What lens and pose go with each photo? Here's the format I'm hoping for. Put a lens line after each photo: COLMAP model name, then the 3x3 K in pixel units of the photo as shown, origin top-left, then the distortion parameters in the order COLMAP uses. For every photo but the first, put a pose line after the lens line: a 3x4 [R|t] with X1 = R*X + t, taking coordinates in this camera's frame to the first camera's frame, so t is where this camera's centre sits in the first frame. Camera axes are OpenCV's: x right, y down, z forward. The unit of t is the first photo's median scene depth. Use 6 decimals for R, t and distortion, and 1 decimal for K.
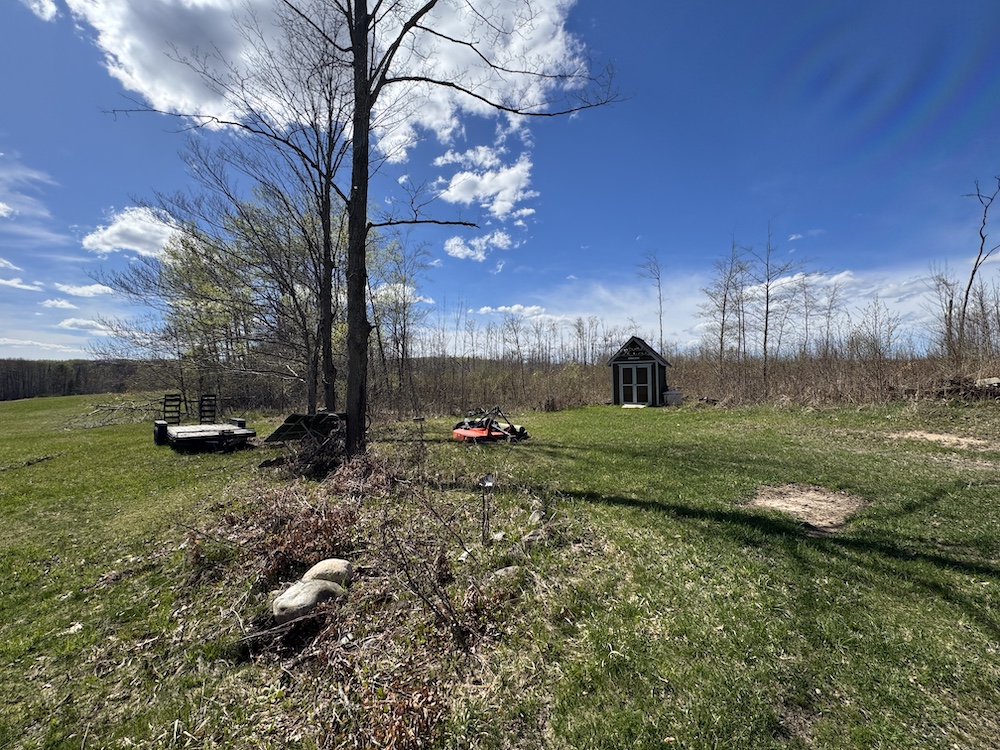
lens RADIAL K [[405.1, 0, 500.1], [0, 405.1, 370.6], [0, 0, 1]] dist [0.006958, -0.001111]
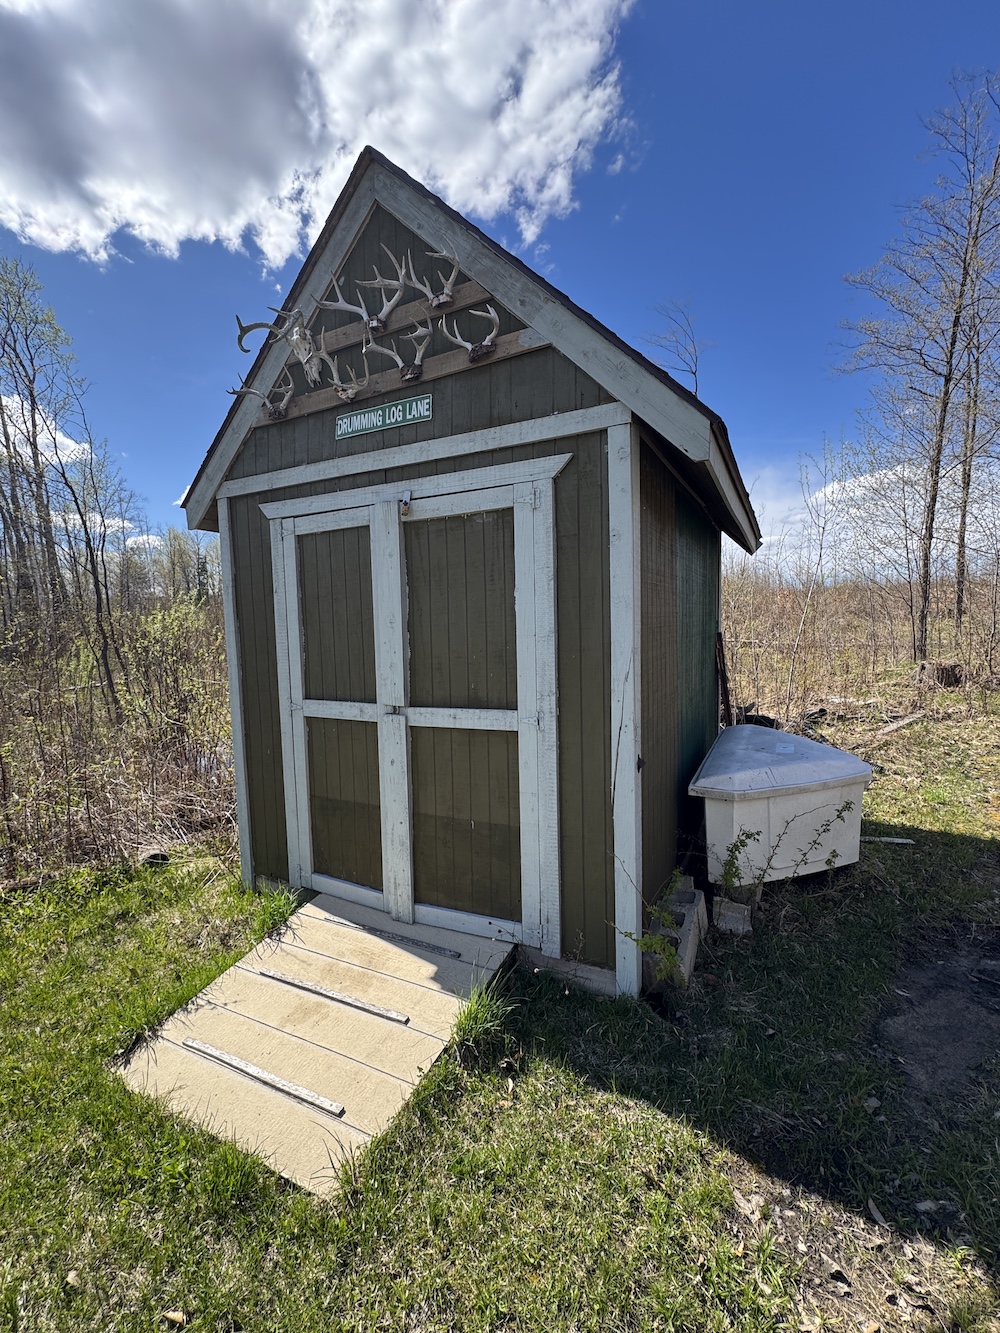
lens RADIAL K [[540.0, 0, 510.2], [0, 540.0, 660.4], [0, 0, 1]] dist [0.006958, -0.001111]
pose [[0.998992, -0.013185, -0.042916, 0.358518], [0.016589, 0.996661, 0.079946, 0.013658], [0.041719, -0.080577, 0.995875, 0.869986]]
